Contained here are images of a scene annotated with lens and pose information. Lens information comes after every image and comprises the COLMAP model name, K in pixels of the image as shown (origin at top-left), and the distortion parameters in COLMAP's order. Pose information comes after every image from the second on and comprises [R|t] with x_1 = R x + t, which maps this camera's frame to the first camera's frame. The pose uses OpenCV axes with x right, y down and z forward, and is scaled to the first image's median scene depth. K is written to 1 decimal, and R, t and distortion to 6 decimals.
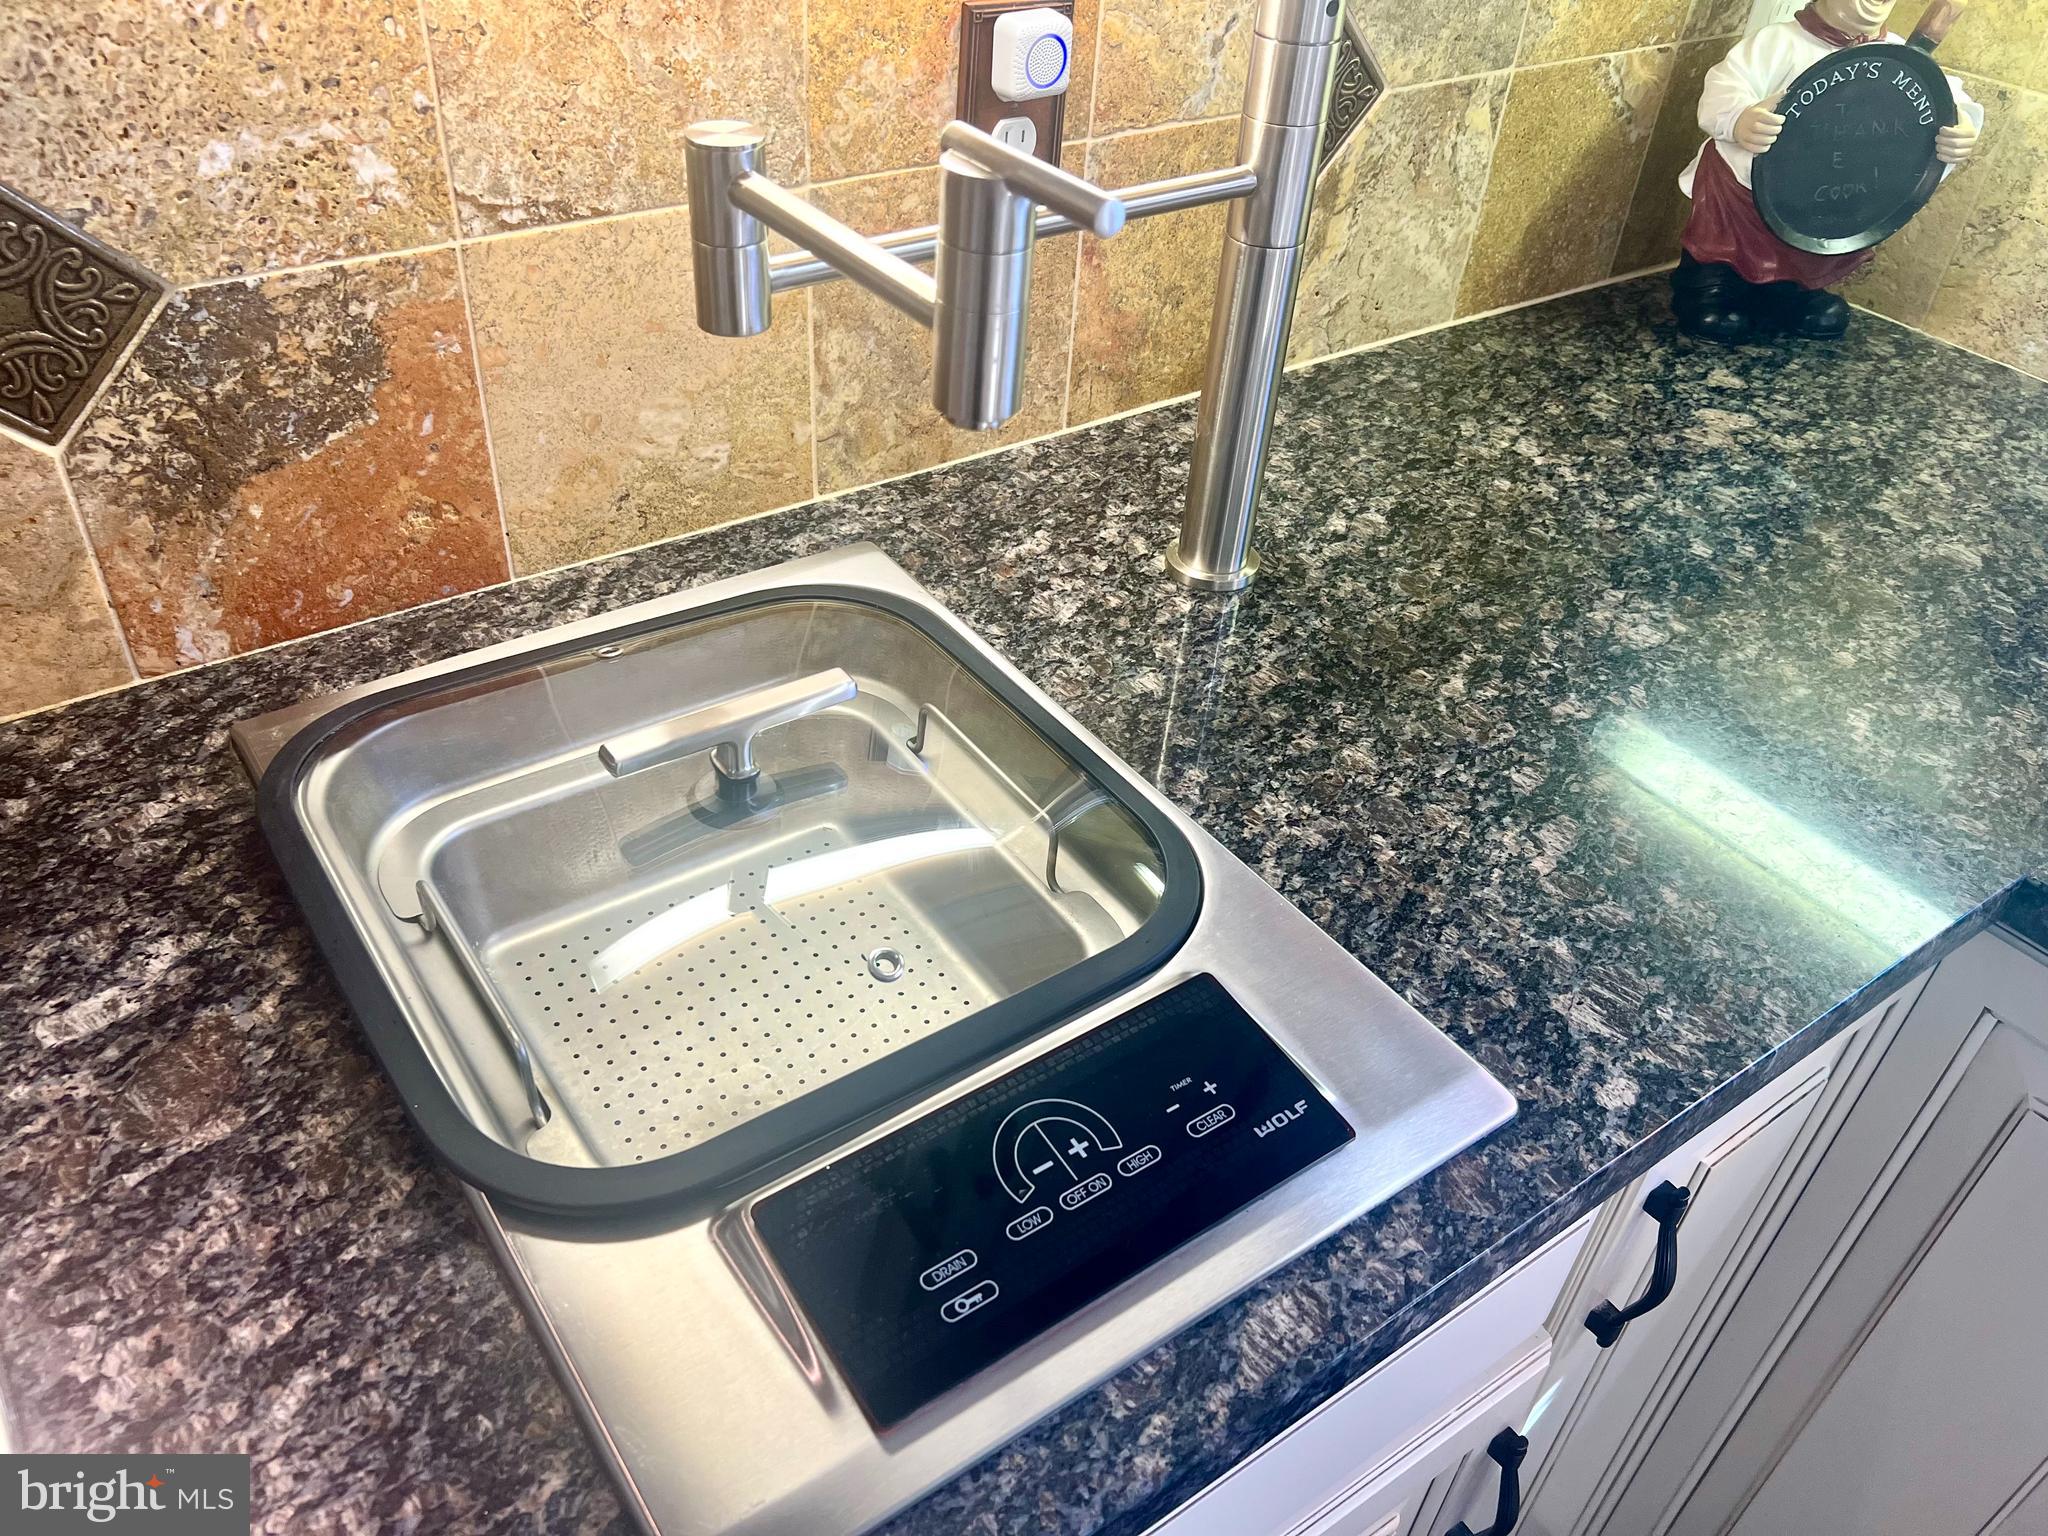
lens RADIAL K [[1557.3, 0, 1023.1], [0, 1557.3, 768.3], [0, 0, 1]] dist [0.030410, -0.043289]
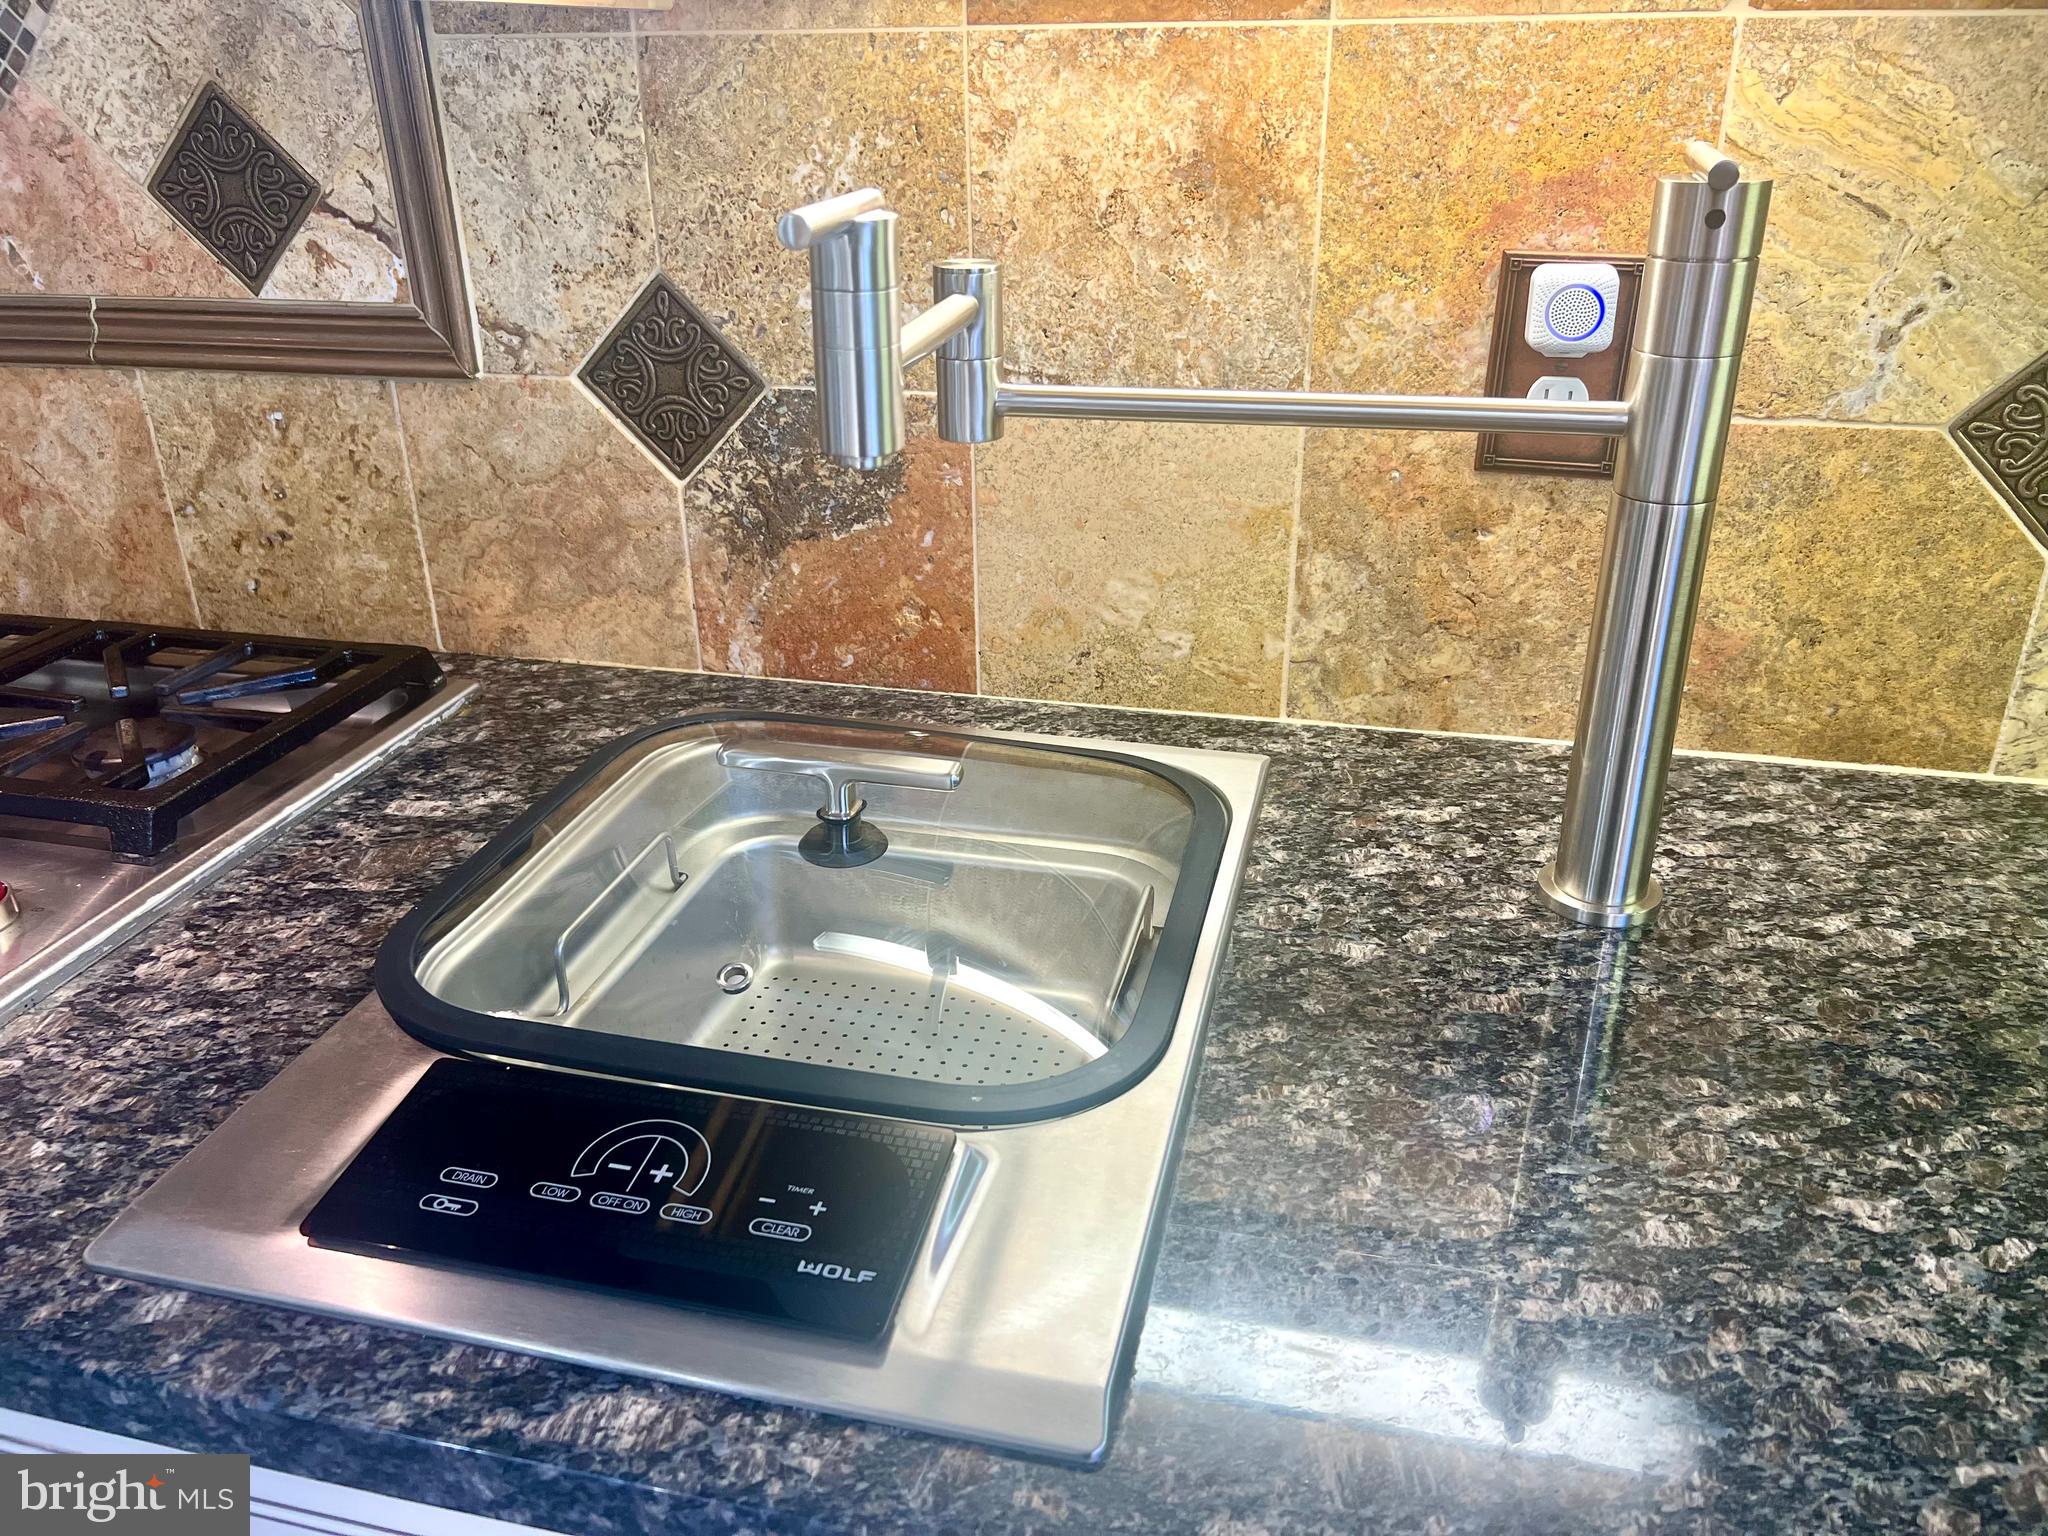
lens RADIAL K [[1557.3, 0, 1025.2], [0, 1557.3, 778.5], [0, 0, 1]] dist [0.030410, -0.043289]
pose [[0.651264, 0.261261, -0.712459, 0.604921], [-0.430788, 0.900204, -0.063679, -0.008414], [0.624722, 0.348391, 0.698818, 0.285306]]
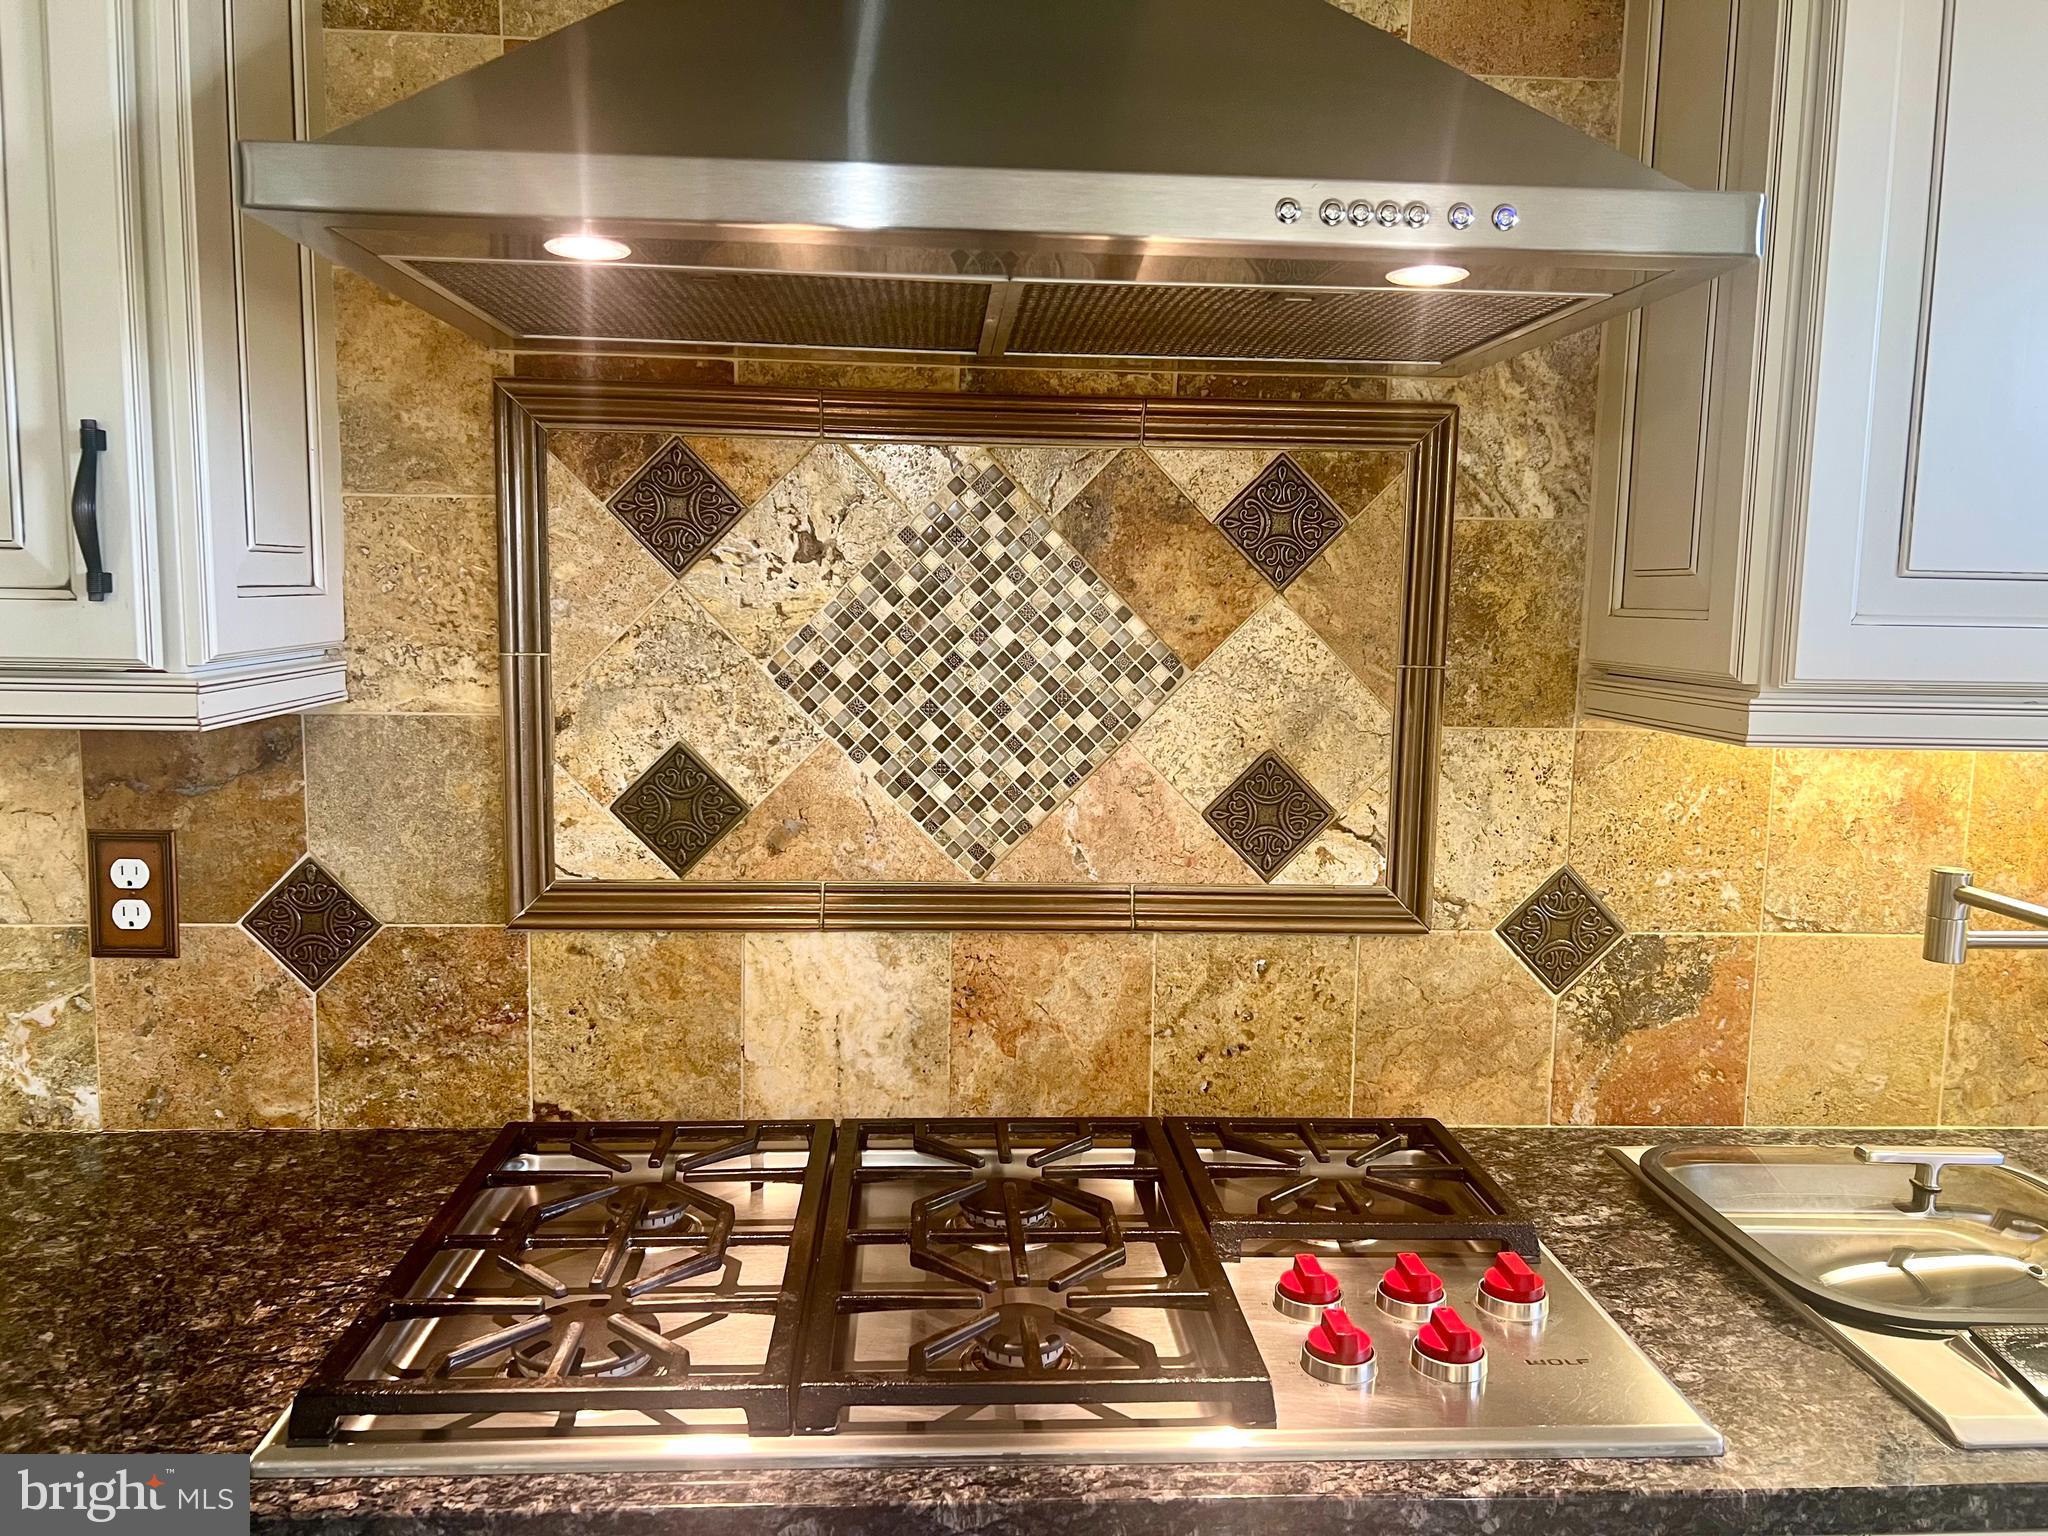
lens RADIAL K [[1557.3, 0, 1010.0], [0, 1557.3, 766.2], [0, 0, 1]] dist [0.030410, -0.043289]
pose [[0.841068, 0.019529, -0.540576, -0.095081], [-0.311907, 0.833993, -0.455159, 0.679538], [0.441948, 0.551429, 0.707536, -0.927143]]
